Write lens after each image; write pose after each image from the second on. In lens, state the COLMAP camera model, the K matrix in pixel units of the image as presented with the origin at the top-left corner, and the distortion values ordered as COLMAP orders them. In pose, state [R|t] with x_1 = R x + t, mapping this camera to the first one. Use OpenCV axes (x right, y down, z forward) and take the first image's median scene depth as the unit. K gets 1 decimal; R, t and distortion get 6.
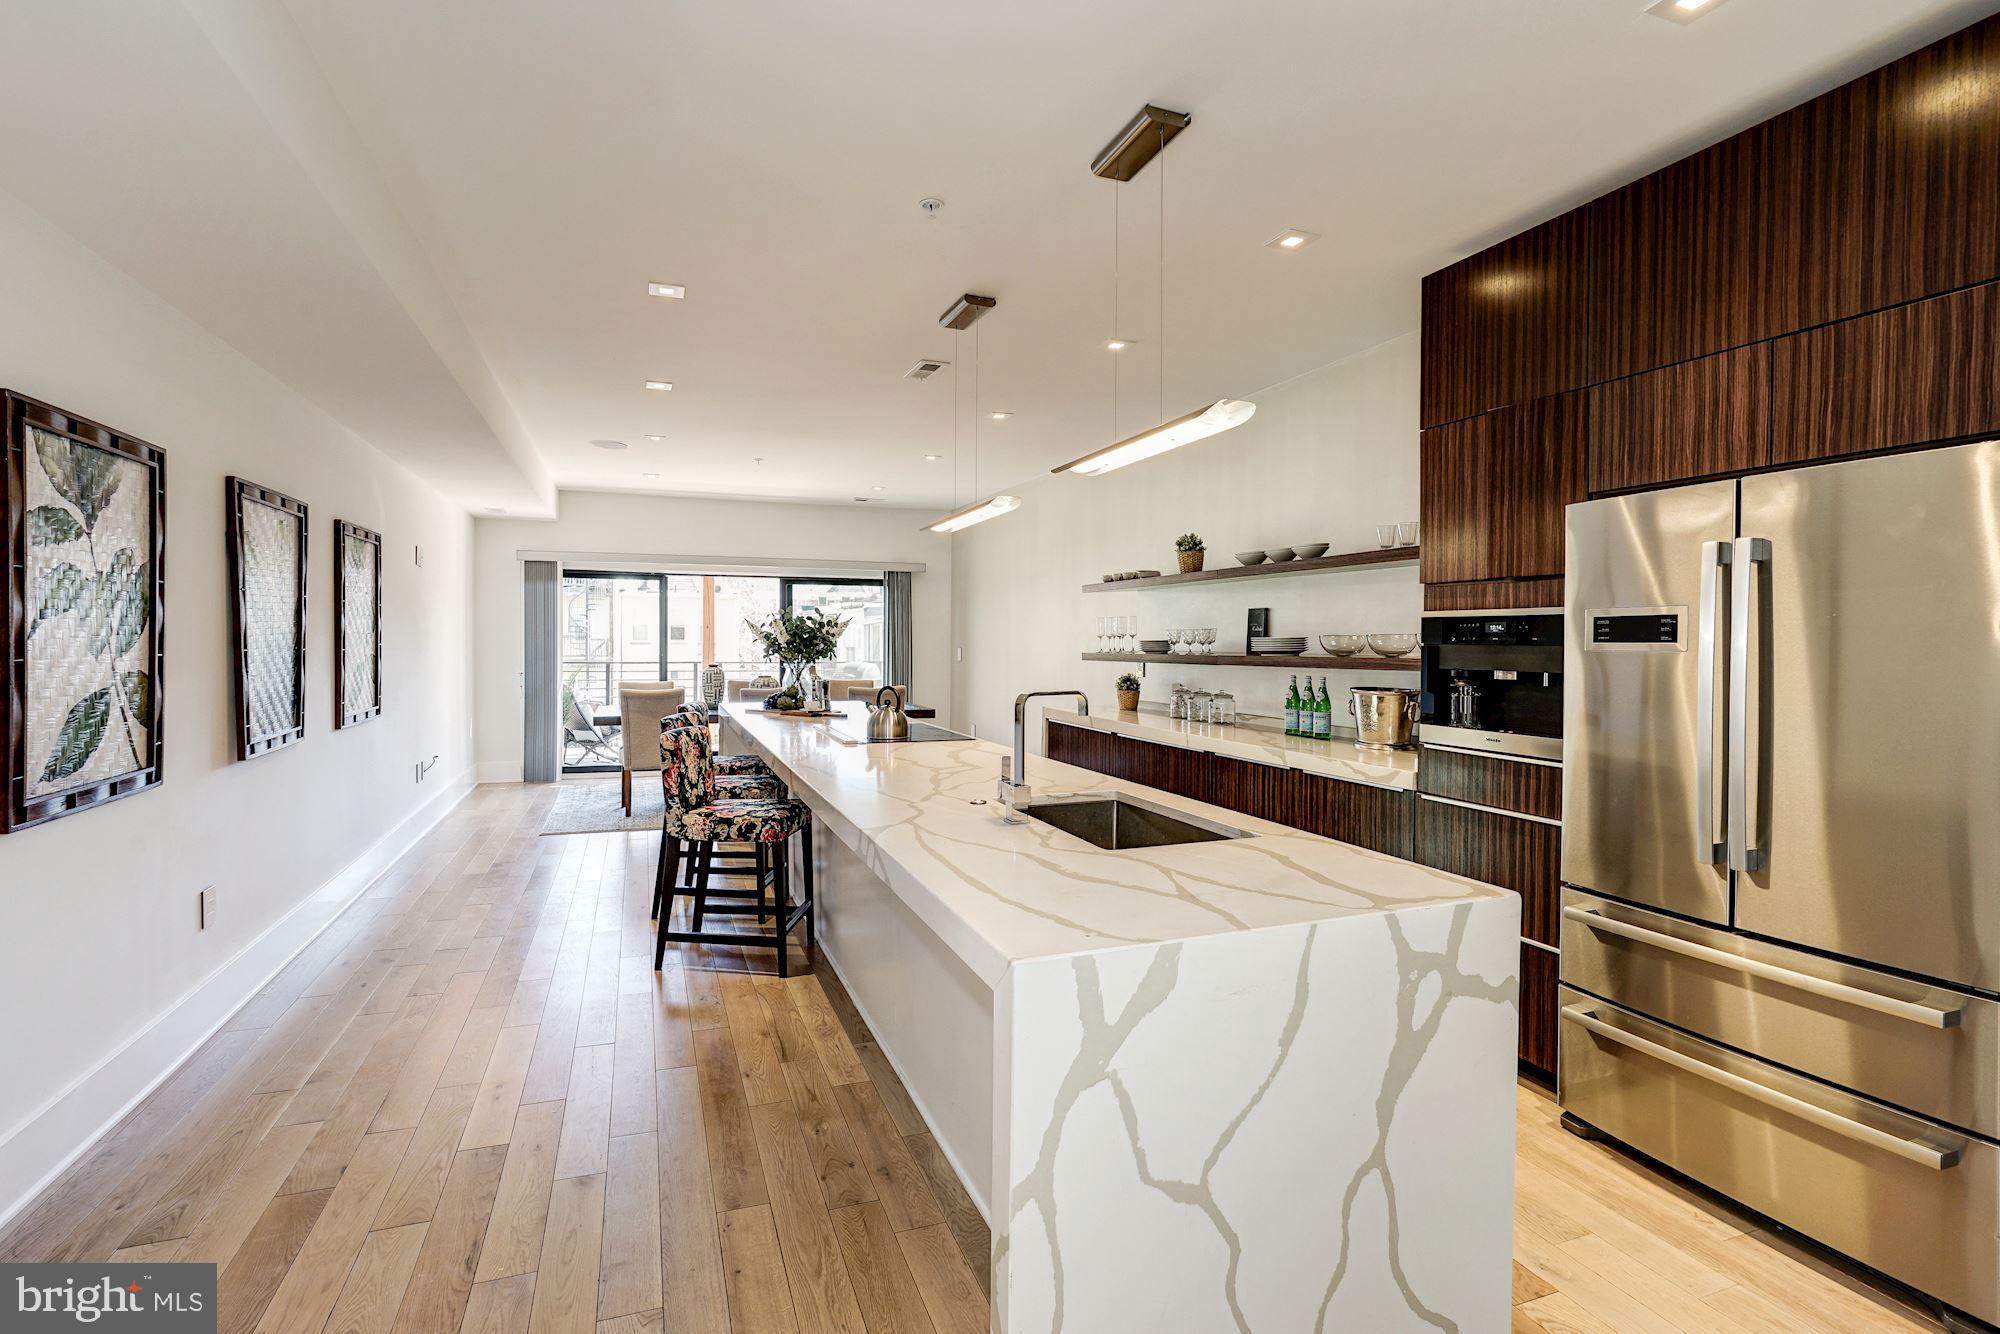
lens RADIAL K [[914.6, 0, 997.3], [0, 914.6, 660.0], [0, 0, 1]] dist [-0.022966, 0.000437]
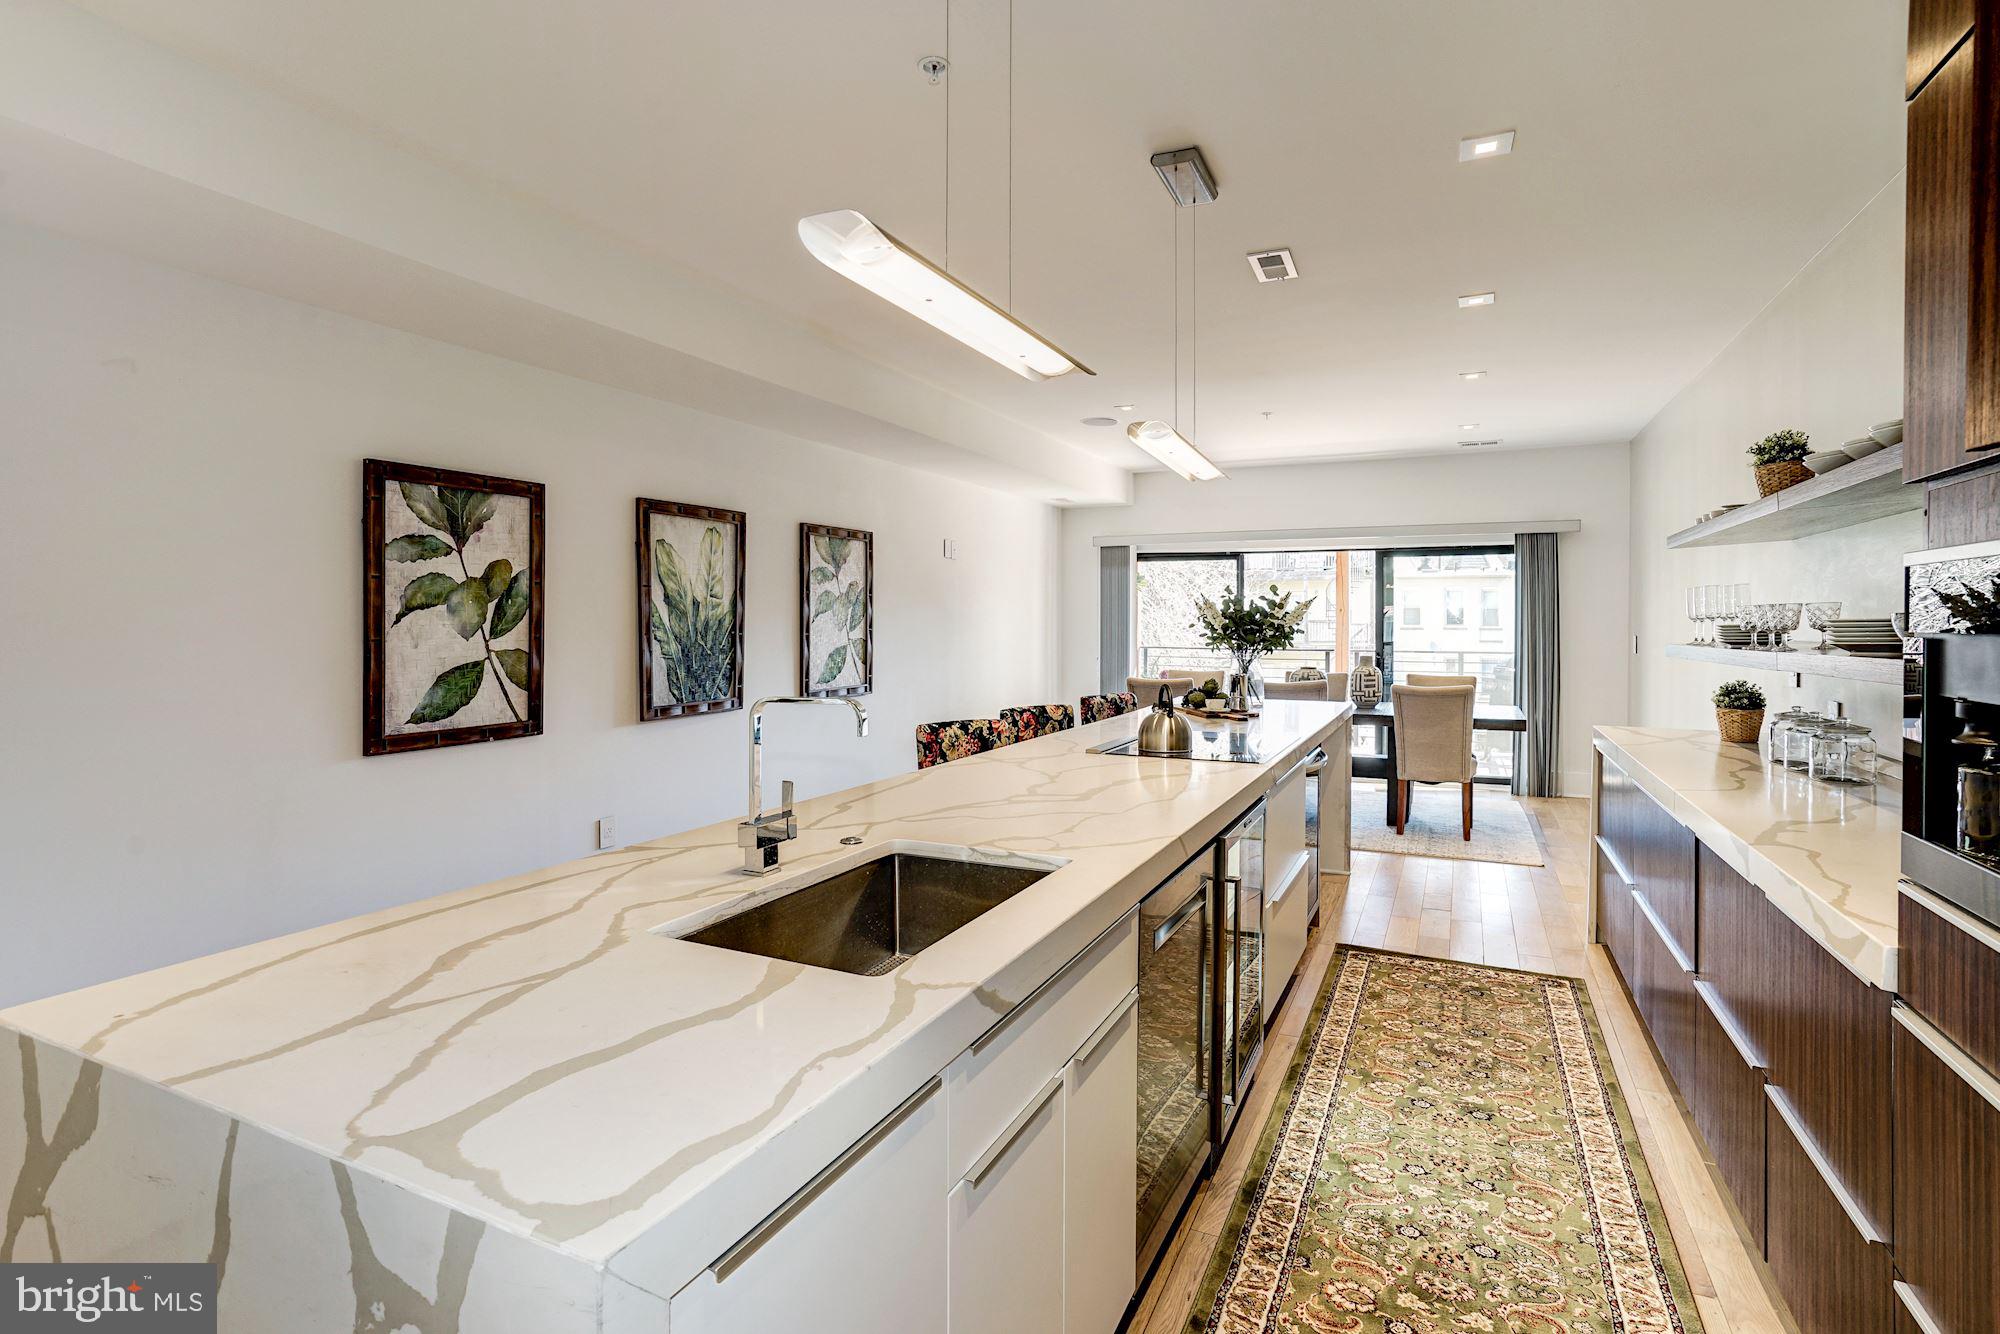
lens RADIAL K [[977.3, 0, 996.7], [0, 977.3, 636.2], [0, 0, 1]] dist [-0.035398, 0.000187]
pose [[0.686787, 0.007627, -0.726818, 0.263895], [-0.014823, 0.999884, -0.003514, -0.005216], [0.726707, 0.013187, 0.686821, 0.221999]]
